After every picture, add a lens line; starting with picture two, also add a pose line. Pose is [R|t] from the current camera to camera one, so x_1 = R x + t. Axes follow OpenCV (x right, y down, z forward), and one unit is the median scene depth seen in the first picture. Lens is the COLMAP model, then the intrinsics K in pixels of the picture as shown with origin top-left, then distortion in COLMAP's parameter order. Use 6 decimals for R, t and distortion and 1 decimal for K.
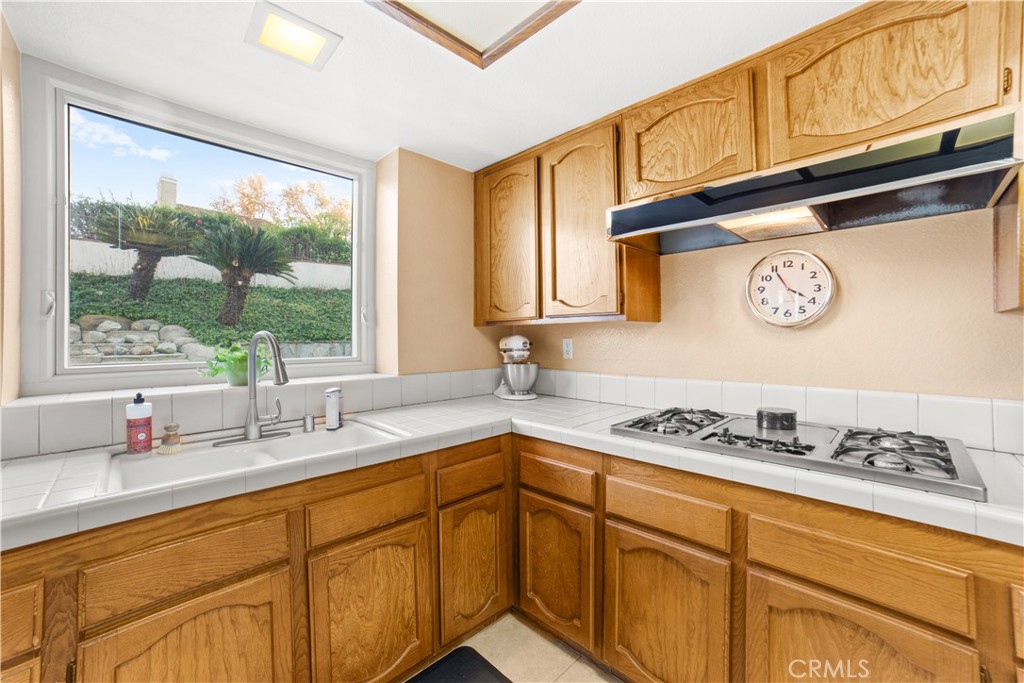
lens RADIAL K [[407.6, 0, 510.3], [0, 407.6, 333.0], [0, 0, 1]] dist [-0.050637, 0.007148]
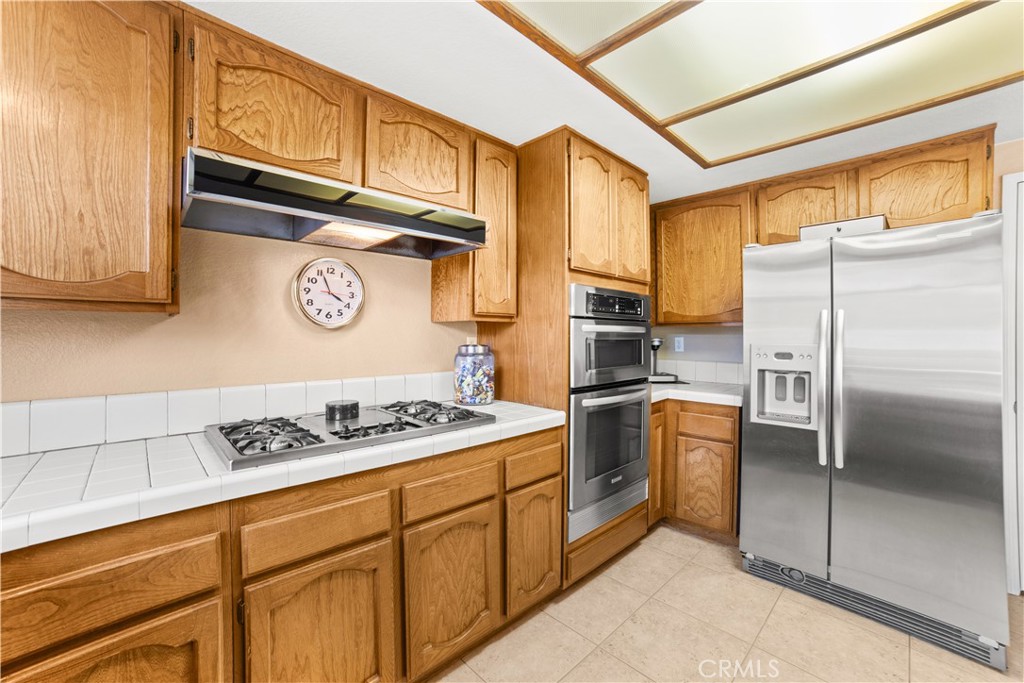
lens RADIAL K [[407.6, 0, 518.9], [0, 407.6, 336.2], [0, 0, 1]] dist [-0.050637, 0.007148]
pose [[0.012872, 0.000589, 0.999917, -0.422137], [-0.011053, 0.999939, -0.000447, 0.003885], [-0.999856, -0.011047, 0.012878, 0.458435]]
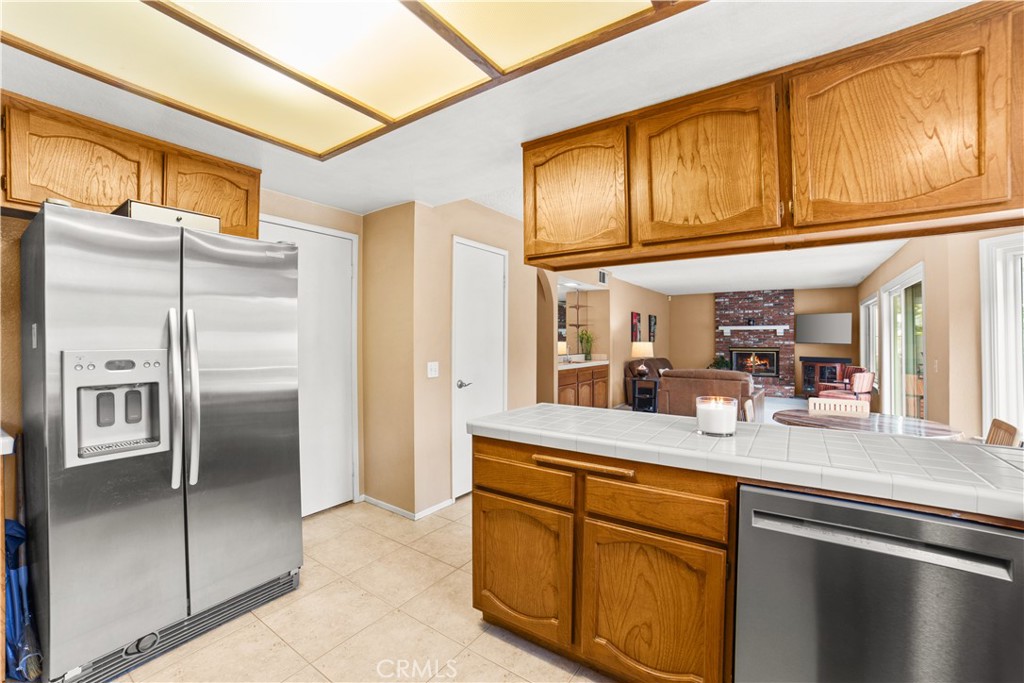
lens RADIAL K [[407.6, 0, 509.4], [0, 407.6, 338.6], [0, 0, 1]] dist [-0.050637, 0.007148]
pose [[-0.978999, 0.000928, -0.203863, 0.108924], [0.003164, 0.999938, -0.010640, 0.006753], [0.203841, -0.011062, -0.978942, 0.706361]]
